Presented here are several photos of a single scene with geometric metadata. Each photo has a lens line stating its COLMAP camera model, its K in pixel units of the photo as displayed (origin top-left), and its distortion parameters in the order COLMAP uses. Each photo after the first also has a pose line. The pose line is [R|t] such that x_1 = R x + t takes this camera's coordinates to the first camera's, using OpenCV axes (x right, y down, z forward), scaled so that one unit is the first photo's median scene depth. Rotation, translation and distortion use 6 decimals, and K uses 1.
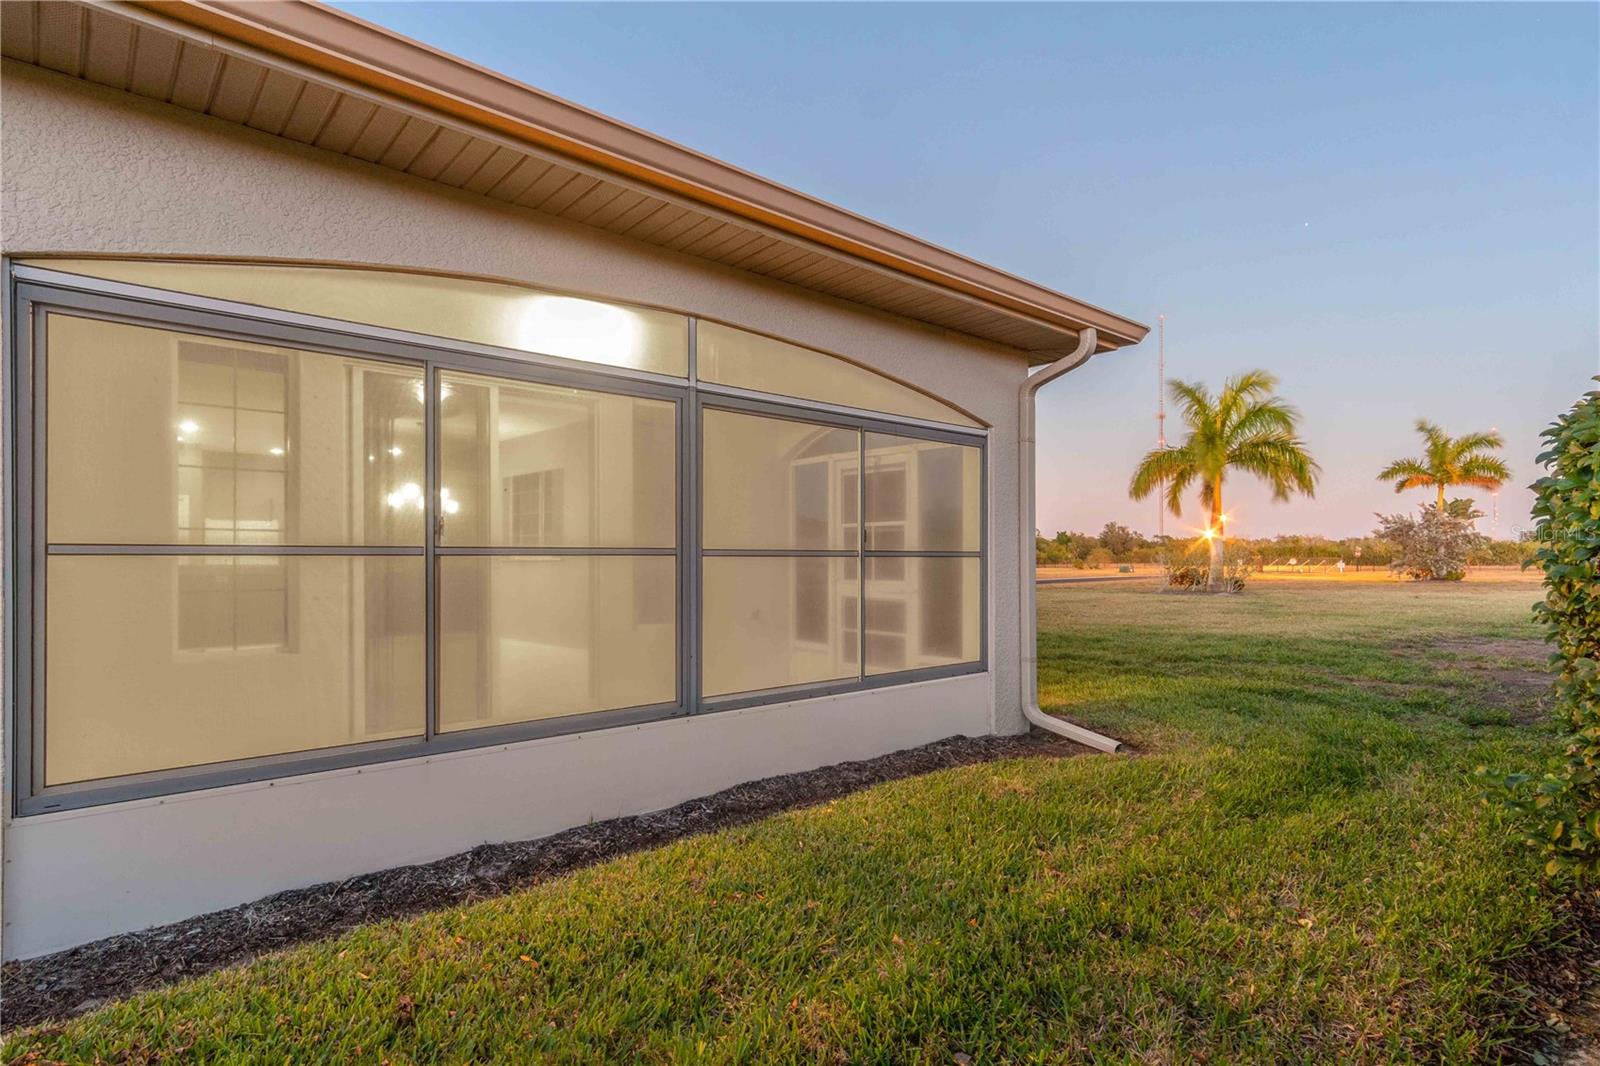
lens RADIAL K [[838.0, 0, 793.8], [0, 838.0, 545.4], [0, 0, 1]] dist [-0.001863, 0.000008]
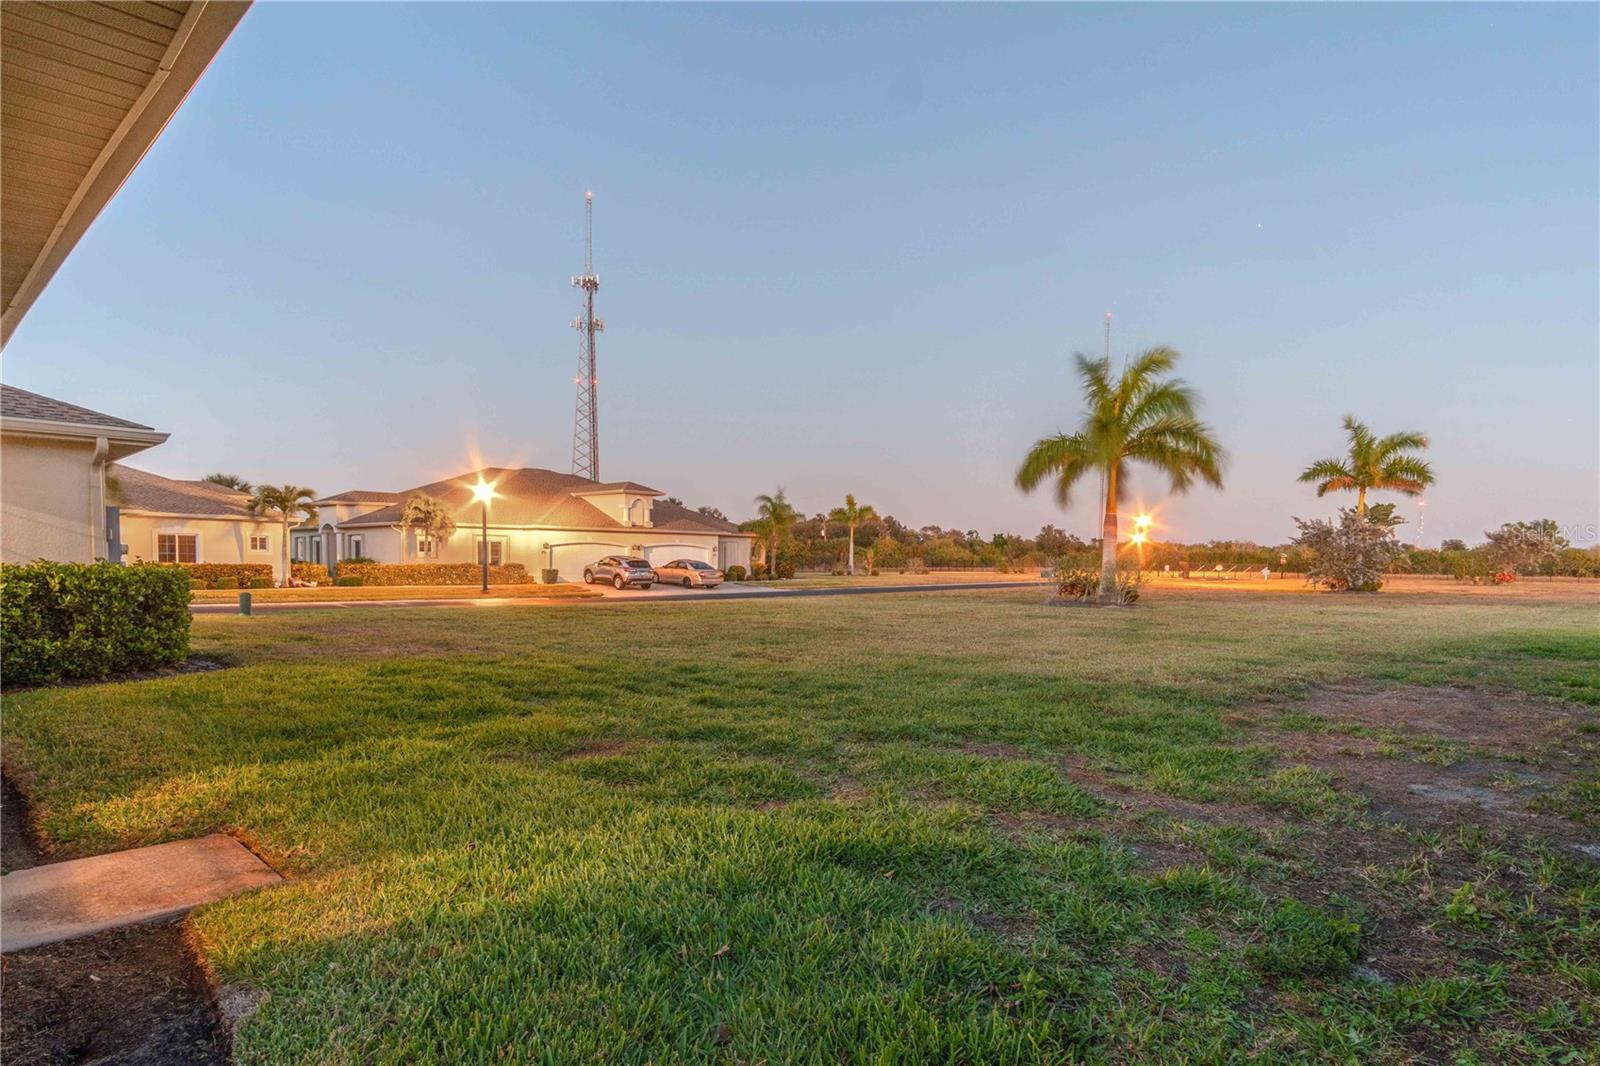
lens RADIAL K [[859.7, 0, 803.8], [0, 859.7, 601.9], [0, 0, 1]] dist [-0.003141, -0.000949]
pose [[0.997029, 0.008819, 0.076523, 0.084351], [-0.013904, 0.997711, 0.066176, -0.000792], [-0.075764, -0.067044, 0.994869, 0.092829]]
